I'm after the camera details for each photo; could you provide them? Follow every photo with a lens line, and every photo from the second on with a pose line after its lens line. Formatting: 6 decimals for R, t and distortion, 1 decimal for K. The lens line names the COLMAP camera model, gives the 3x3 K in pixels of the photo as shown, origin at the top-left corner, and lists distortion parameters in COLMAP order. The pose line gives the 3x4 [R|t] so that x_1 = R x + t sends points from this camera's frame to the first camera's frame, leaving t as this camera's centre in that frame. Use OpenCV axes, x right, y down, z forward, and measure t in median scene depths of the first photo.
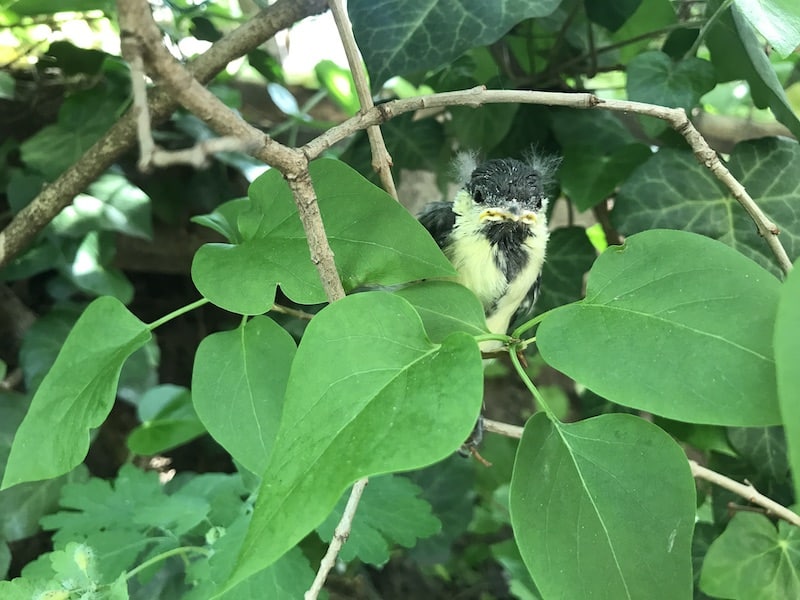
lens RADIAL K [[636.6, 0, 402.8], [0, 636.6, 325.9], [0, 0, 1]] dist [-0.054622, 0.003505]
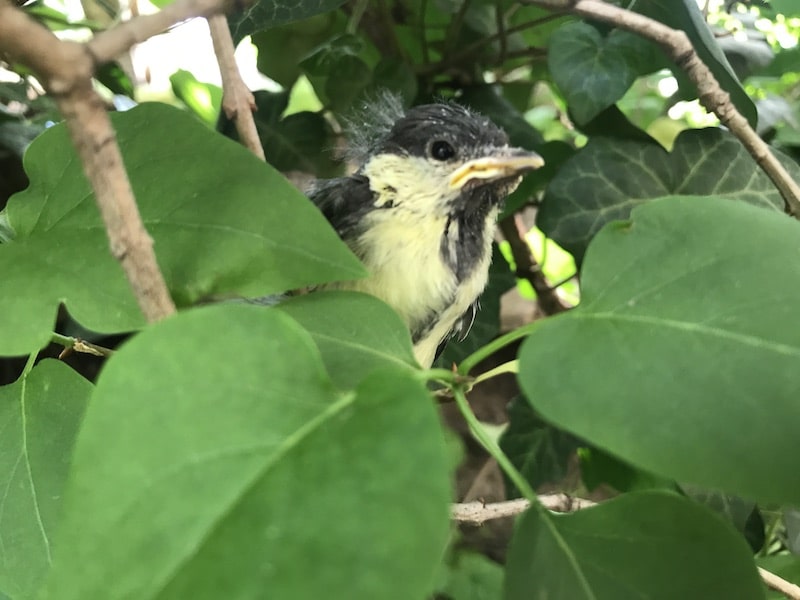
lens RADIAL K [[636.6, 0, 402.8], [0, 636.6, 325.9], [0, 0, 1]] dist [-0.054622, 0.003505]
pose [[0.980902, -0.033689, 0.191564, -0.001055], [0.046524, 0.996935, -0.062900, 0.006557], [-0.188857, 0.070611, 0.979463, 0.382915]]
